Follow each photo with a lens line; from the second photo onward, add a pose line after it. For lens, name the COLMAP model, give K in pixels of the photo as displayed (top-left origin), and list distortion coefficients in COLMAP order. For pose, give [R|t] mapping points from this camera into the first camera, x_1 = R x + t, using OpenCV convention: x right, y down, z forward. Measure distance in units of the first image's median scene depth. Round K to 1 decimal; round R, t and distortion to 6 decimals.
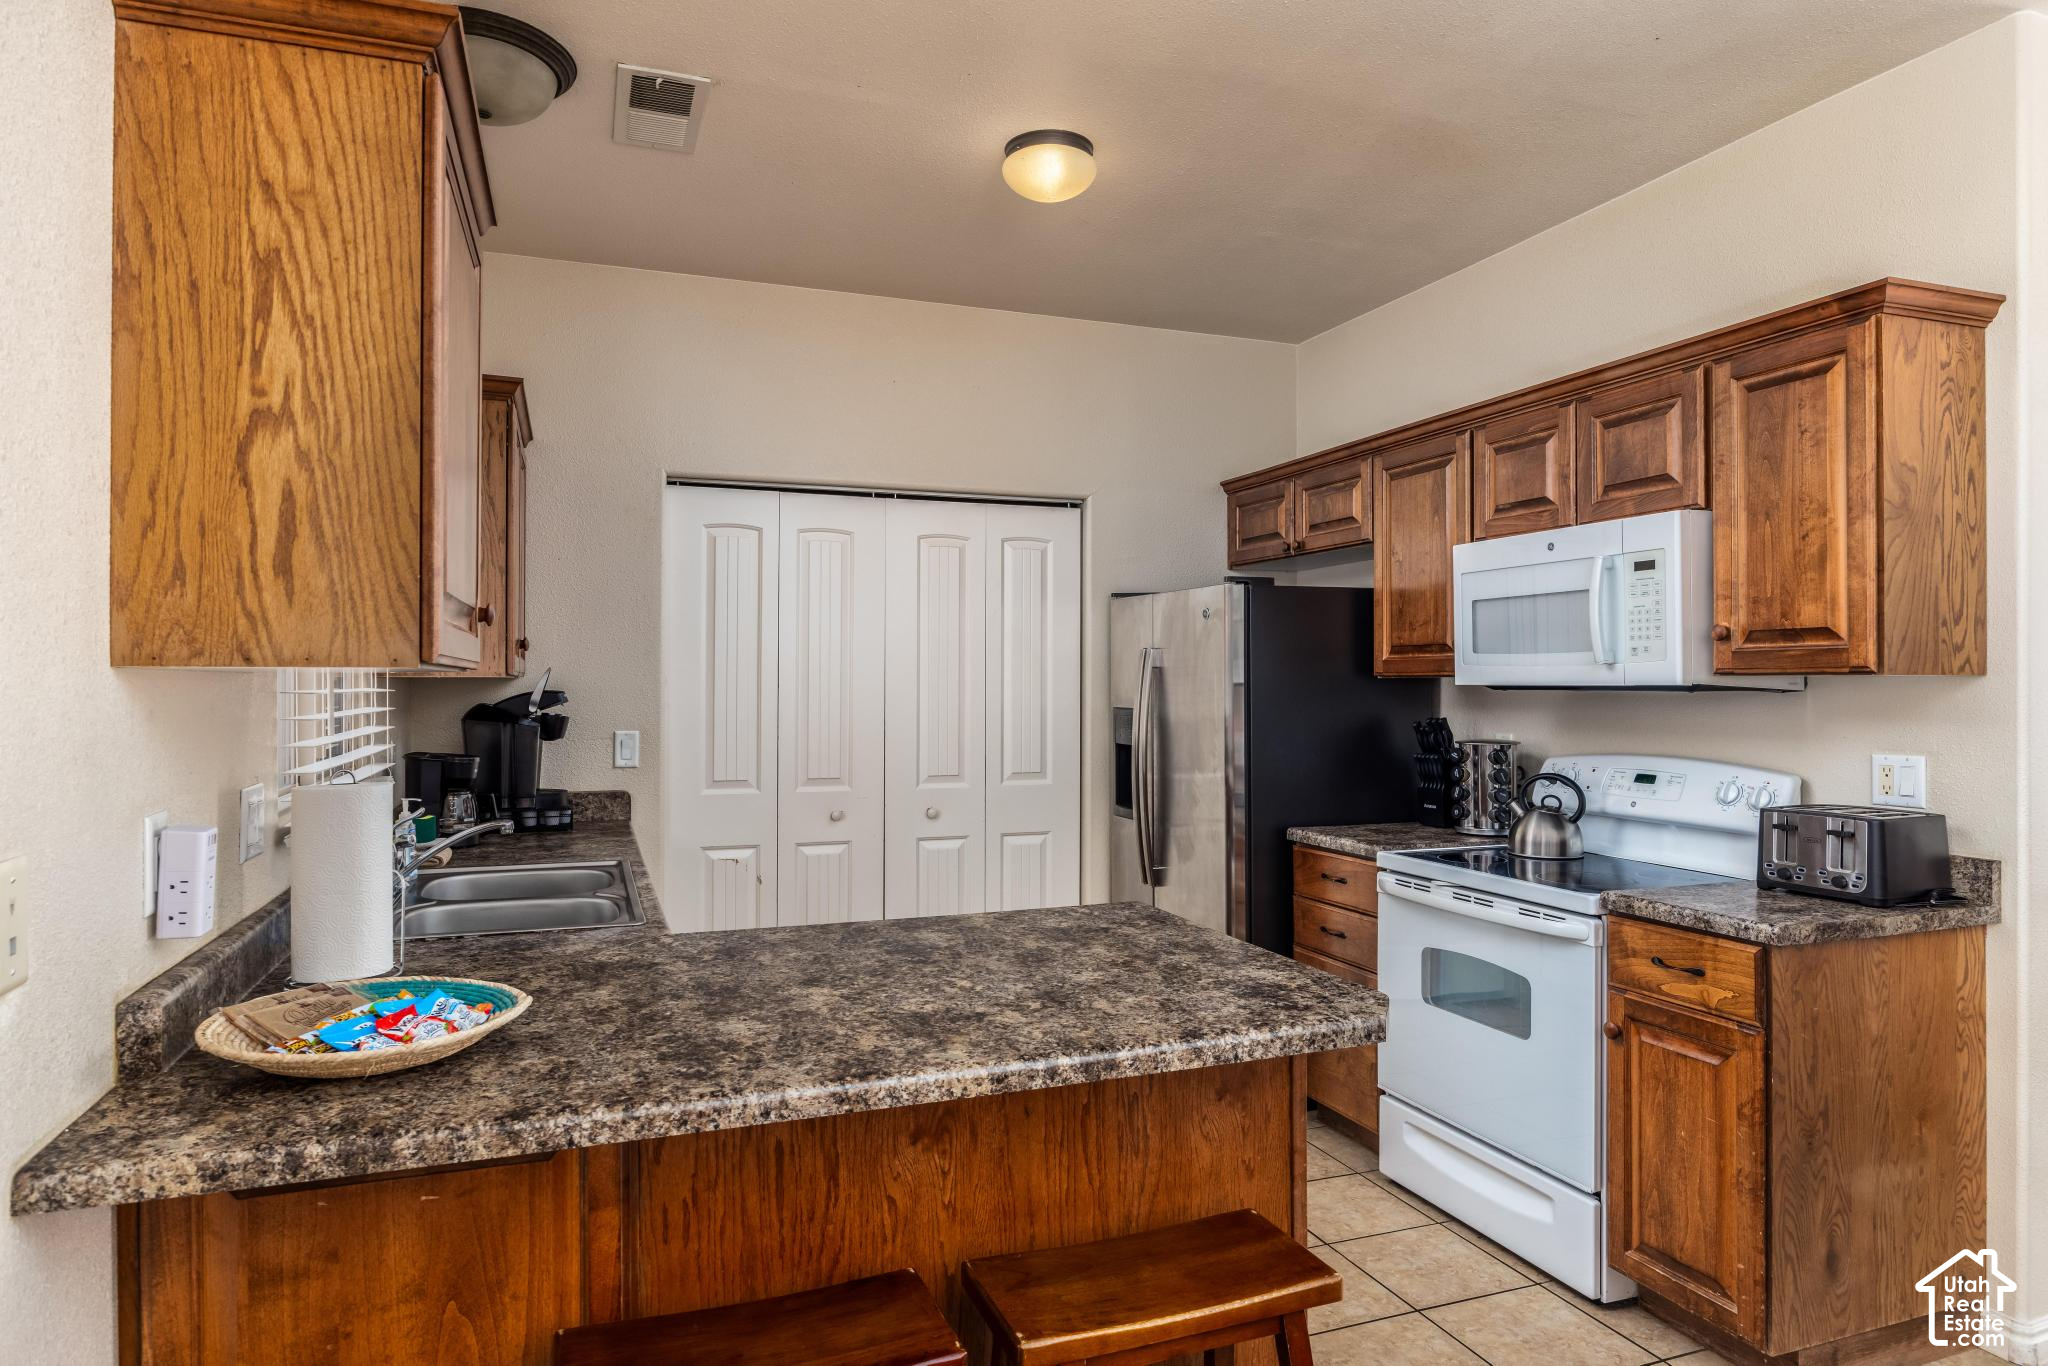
lens RADIAL K [[1204.5, 0, 1064.5], [0, 1204.5, 684.8], [0, 0, 1]] dist [-0.004960, -0.000128]
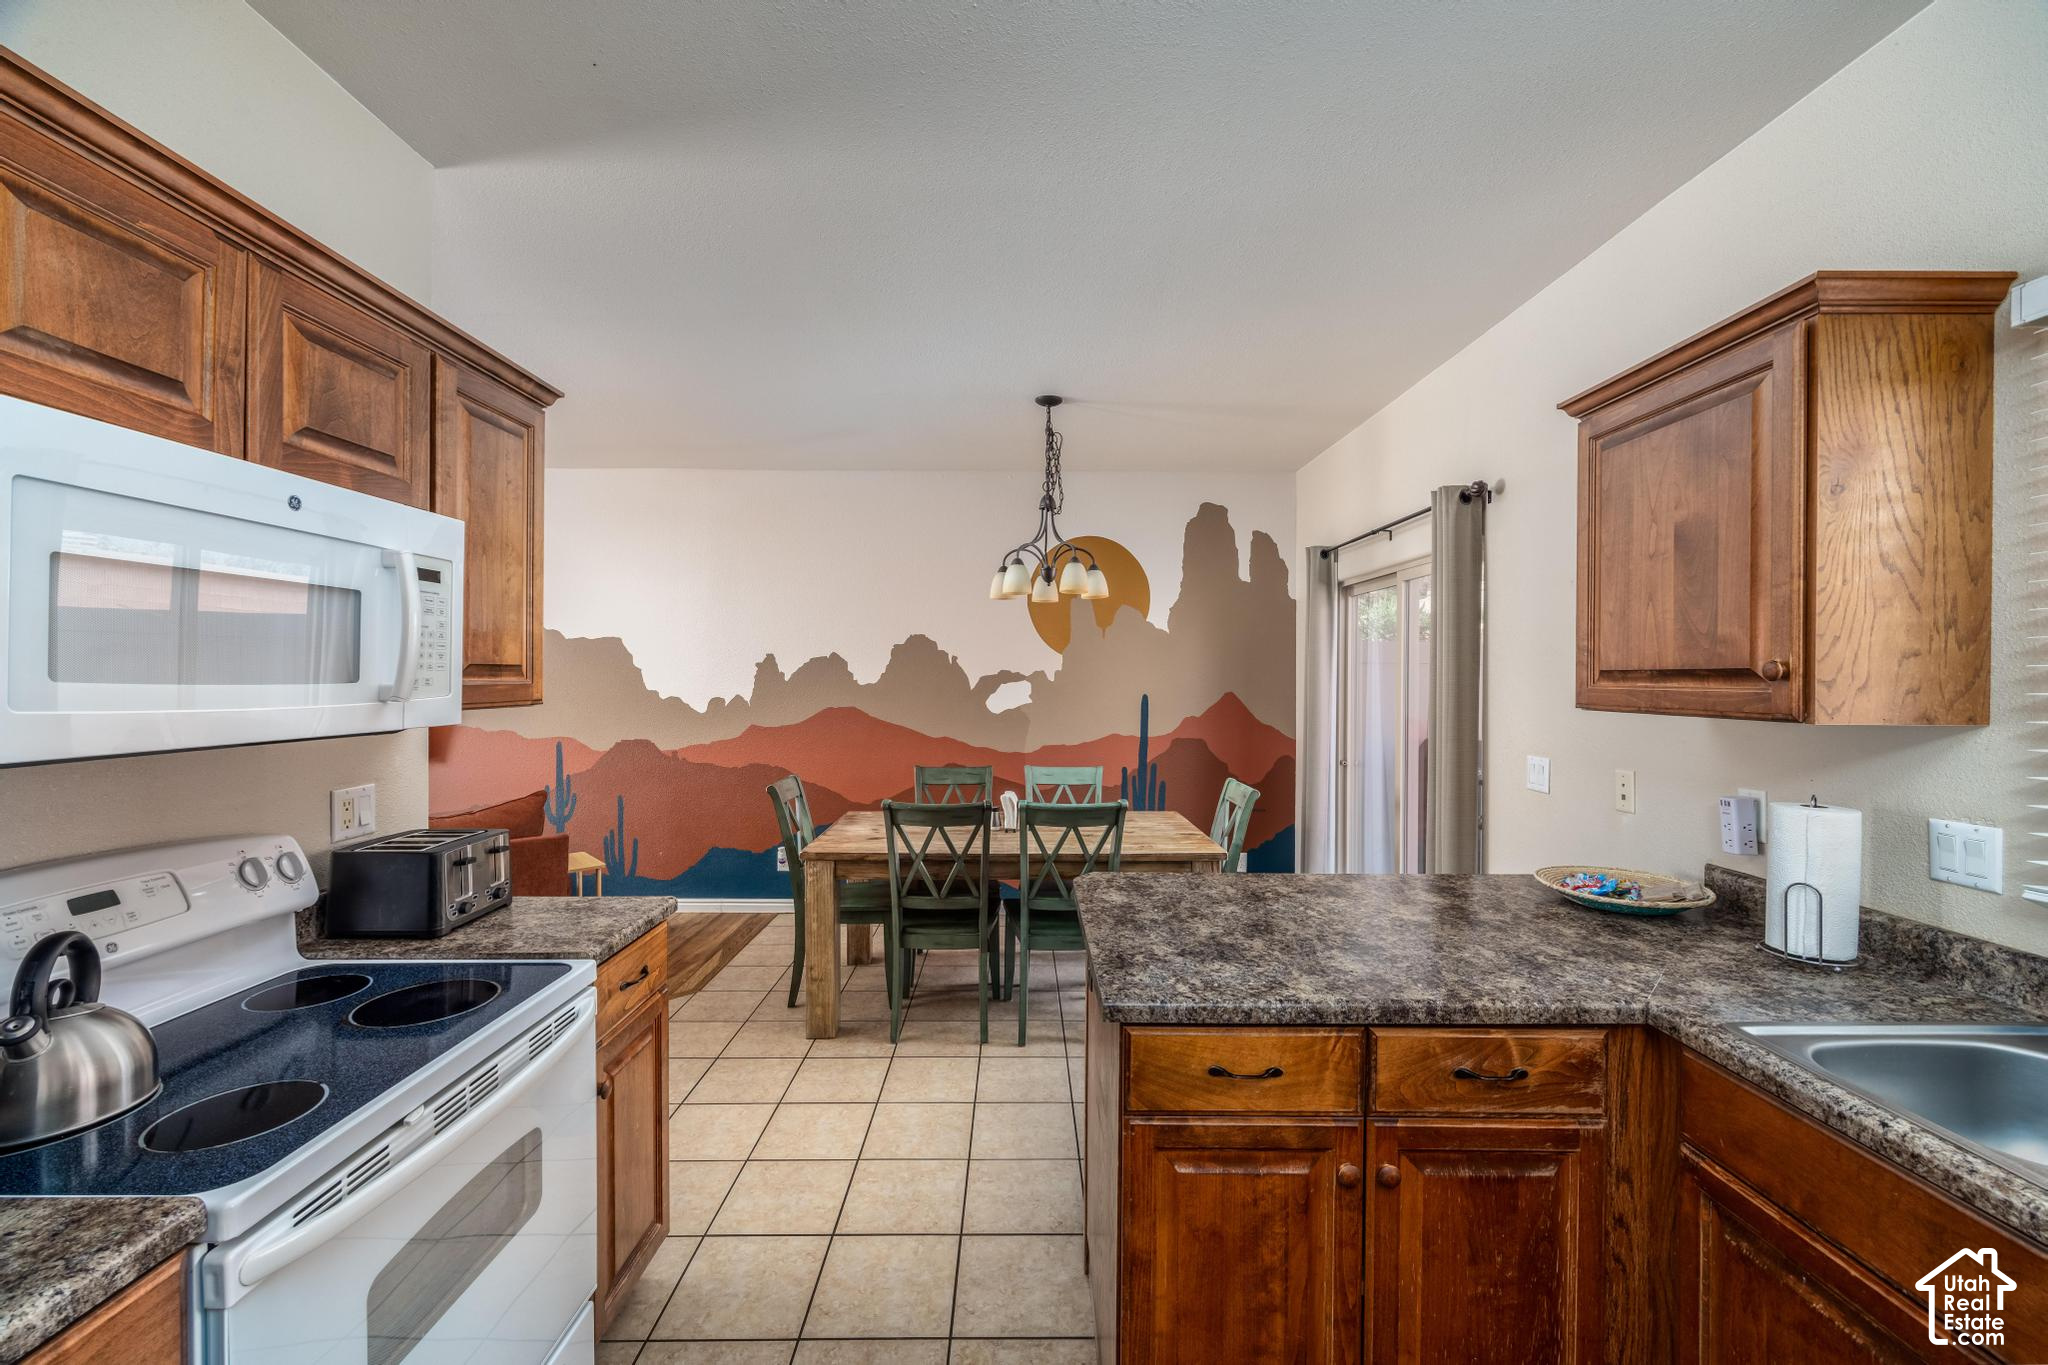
lens RADIAL K [[830.9, 0, 1053.7], [0, 830.9, 684.3], [0, 0, 1]] dist [-0.009888, -0.000032]
pose [[-0.940280, -0.010957, 0.340226, -0.229651], [-0.009651, 0.999938, 0.005532, -0.045050], [-0.340266, 0.001918, -0.940327, 1.749340]]
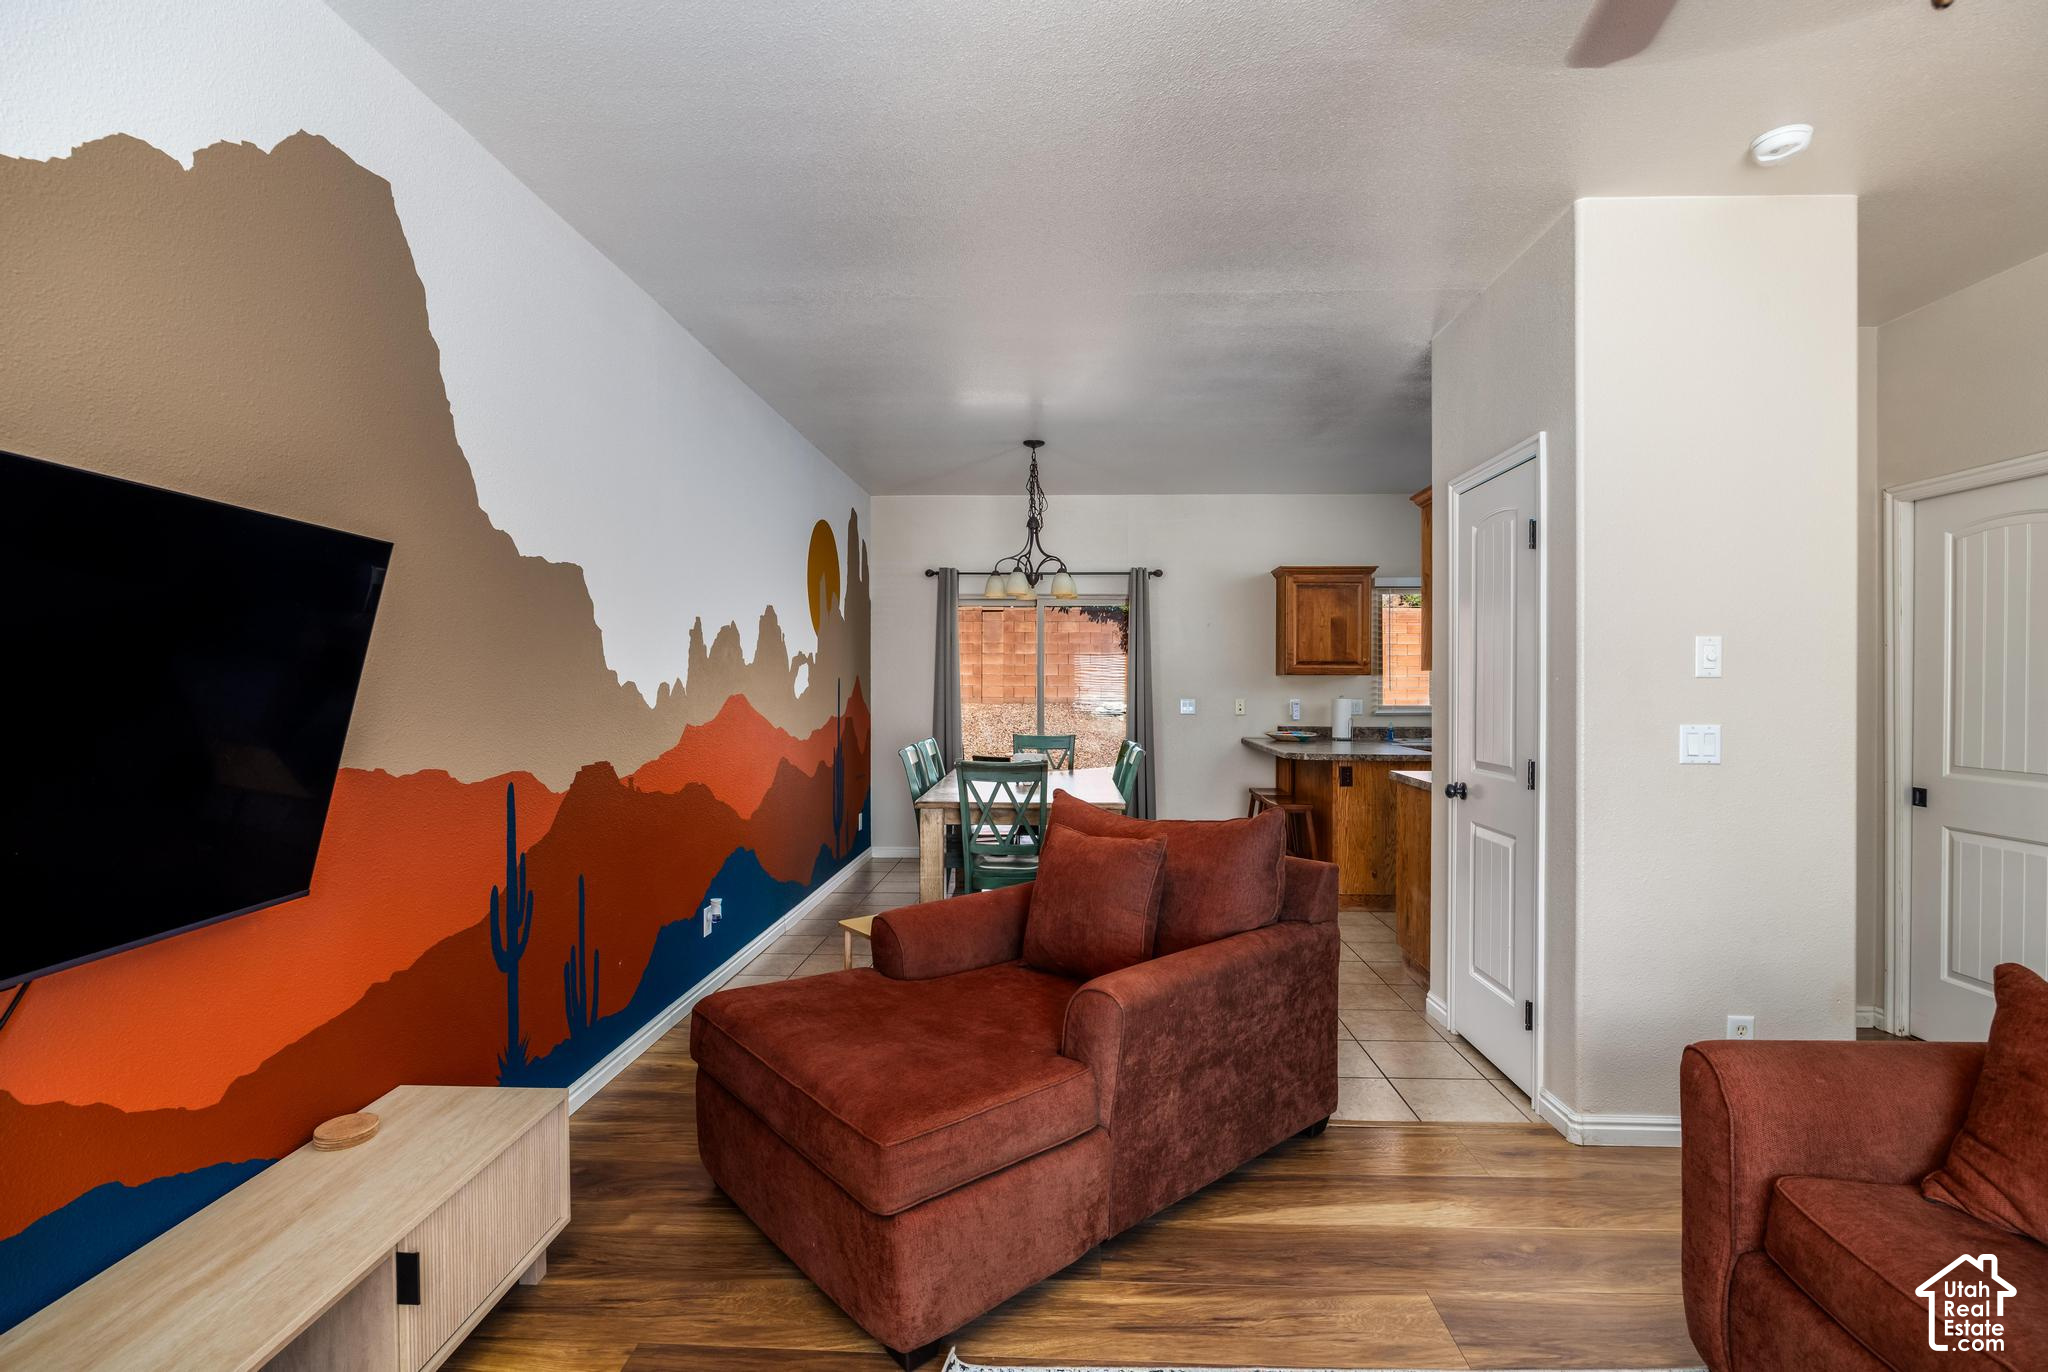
lens RADIAL K [[949.5, 0, 1019.9], [0, 949.5, 683.5], [0, 0, 1]] dist [-0.015248, -0.000787]
pose [[-0.399571, -0.002821, -0.916698, 2.710034], [-0.001241, 0.999996, -0.002536, 0.019613], [0.916702, 0.000124, -0.399573, 1.096908]]
